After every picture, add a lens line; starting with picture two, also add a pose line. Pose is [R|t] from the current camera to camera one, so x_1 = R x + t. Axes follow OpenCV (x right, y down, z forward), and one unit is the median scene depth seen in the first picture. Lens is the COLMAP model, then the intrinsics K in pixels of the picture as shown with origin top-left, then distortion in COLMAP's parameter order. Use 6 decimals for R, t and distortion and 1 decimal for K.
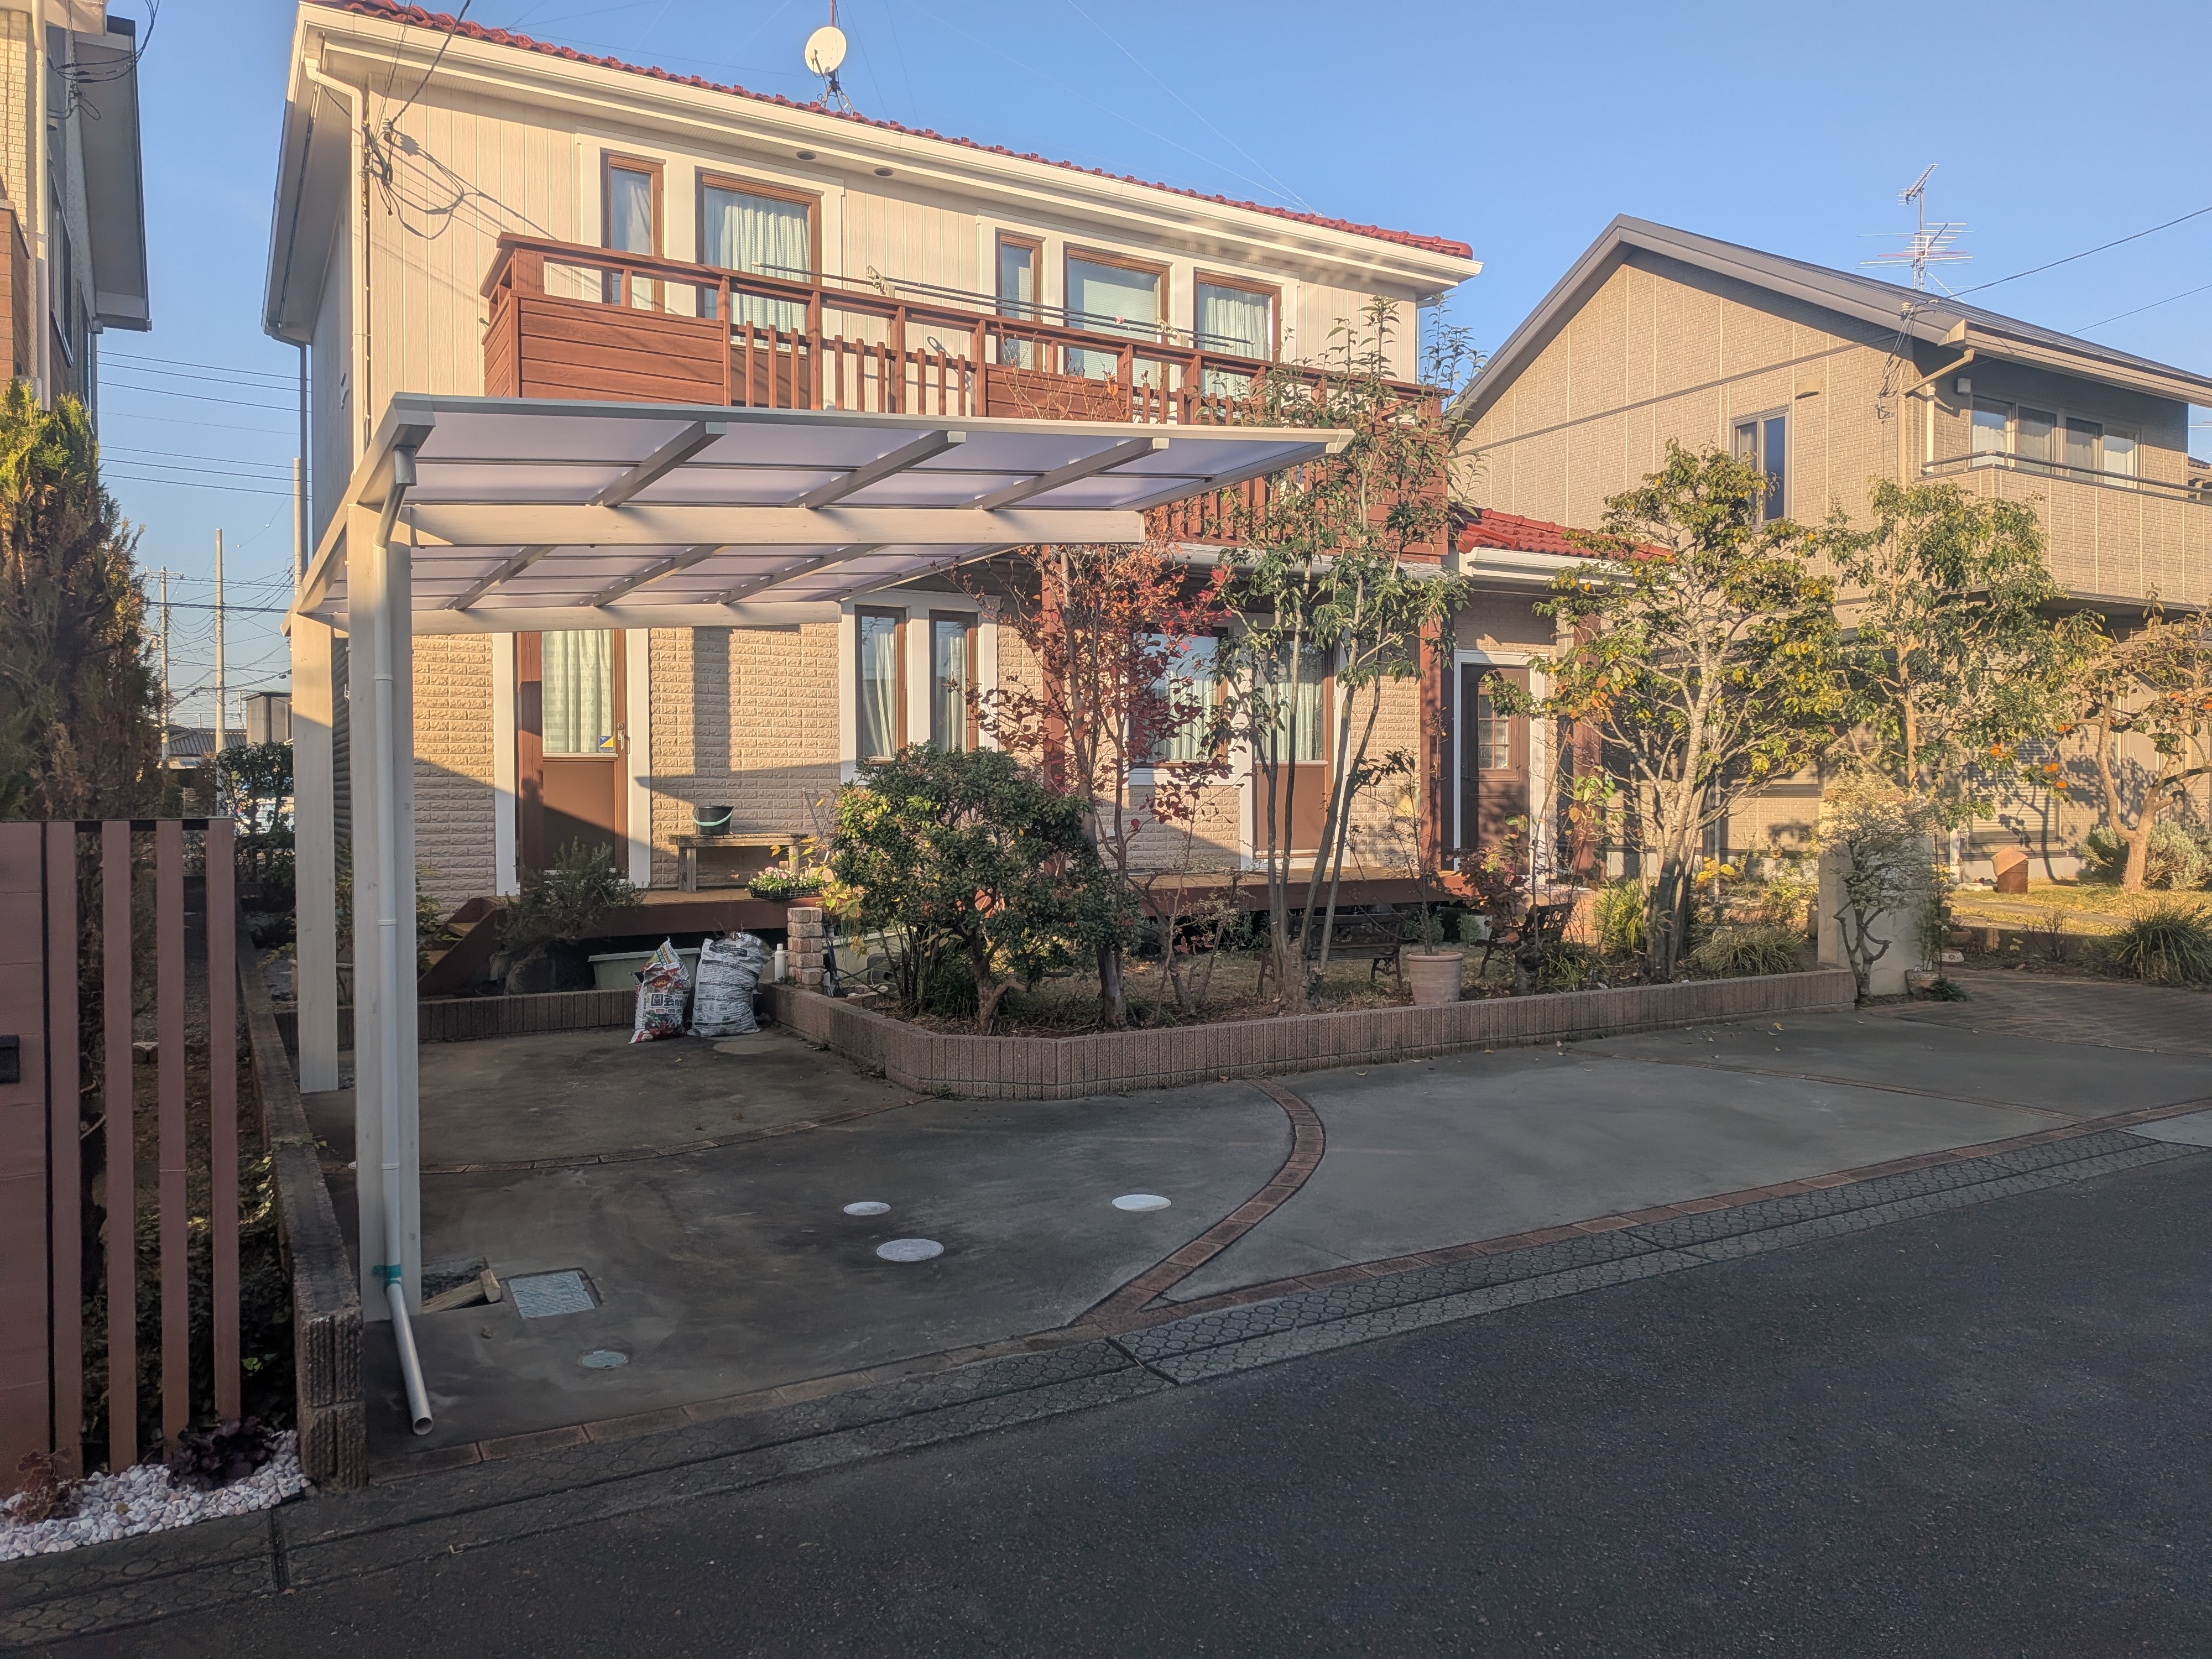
lens RADIAL K [[1575.1, 0, 1111.0], [0, 1575.1, 818.3], [0, 0, 1]] dist [0.067366, -0.086924]
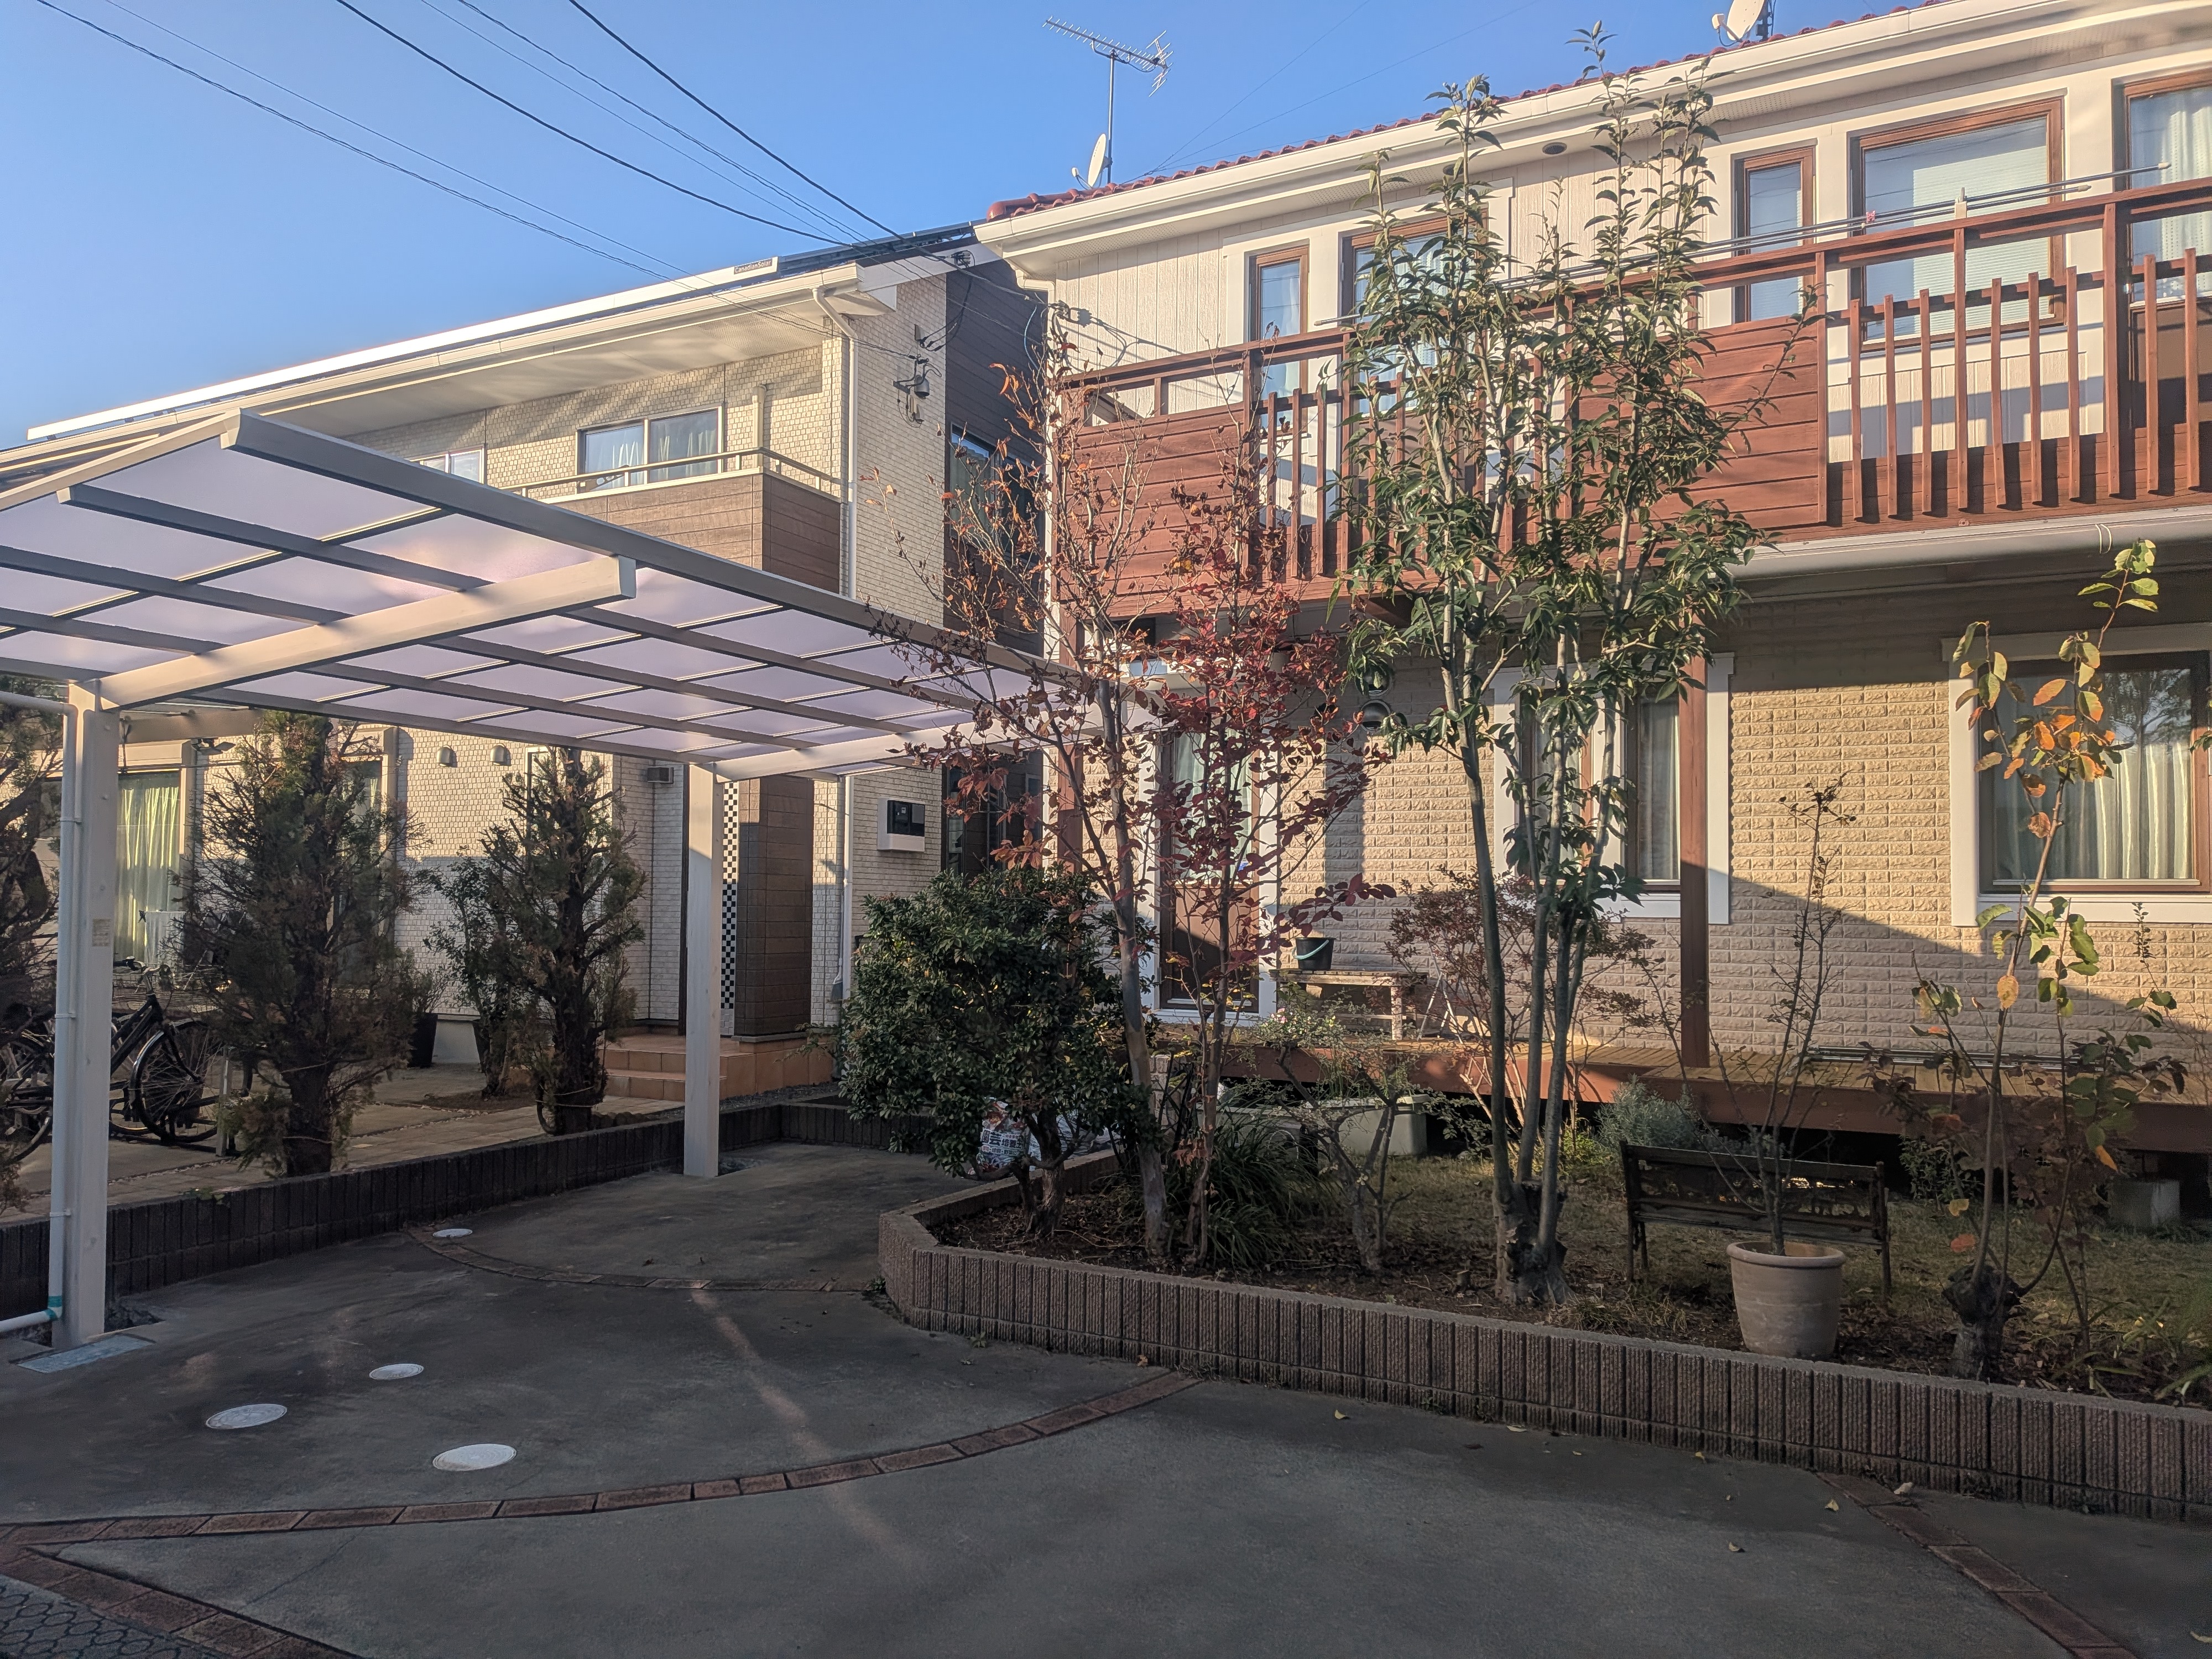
lens RADIAL K [[1563.7, 0, 1051.8], [0, 1563.7, 836.3], [0, 0, 1]] dist [0.060234, -0.074716]
pose [[0.529647, -0.033357, -0.847562, 0.384646], [-0.027185, 0.998046, -0.056268, -0.009197], [0.847783, 0.052843, 0.527705, 0.382884]]
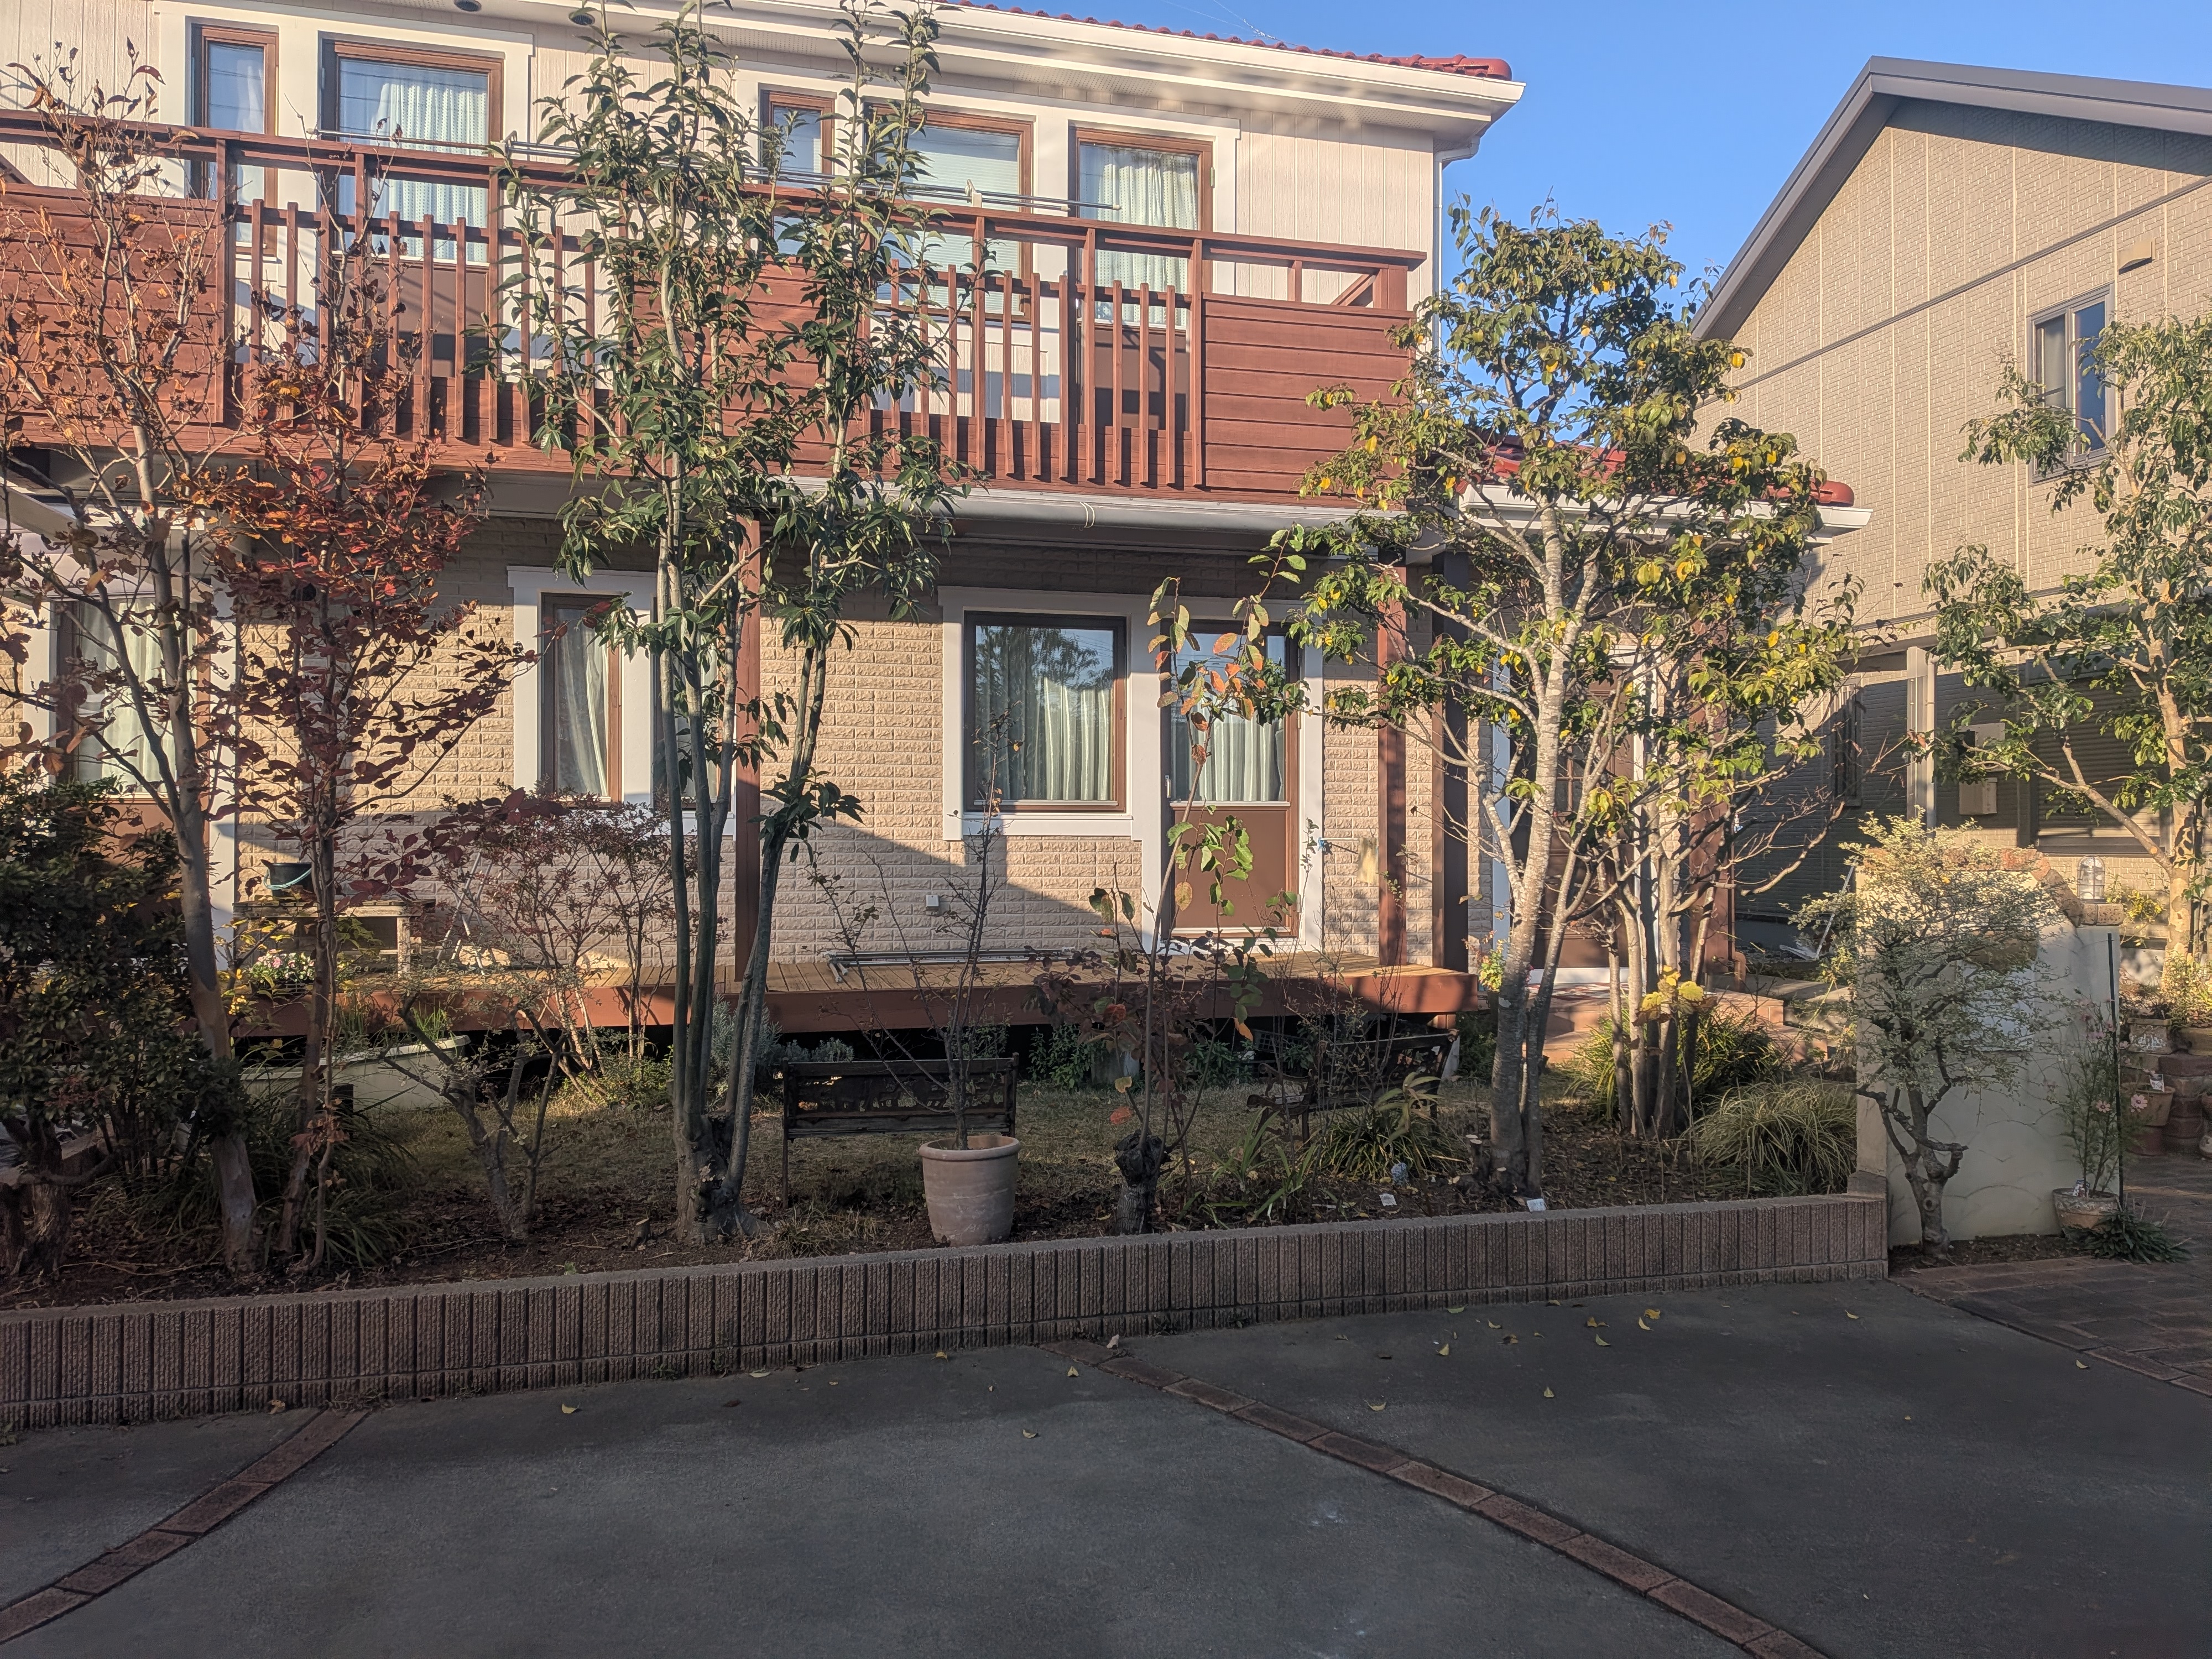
lens RADIAL K [[1575.1, 0, 1111.0], [0, 1575.1, 818.3], [0, 0, 1]] dist [0.067366, -0.086924]
pose [[0.964126, 0.000777, -0.265445, 0.296036], [-0.008644, 0.999557, -0.028471, -0.009155], [0.265305, 0.029744, 0.963706, 0.353124]]
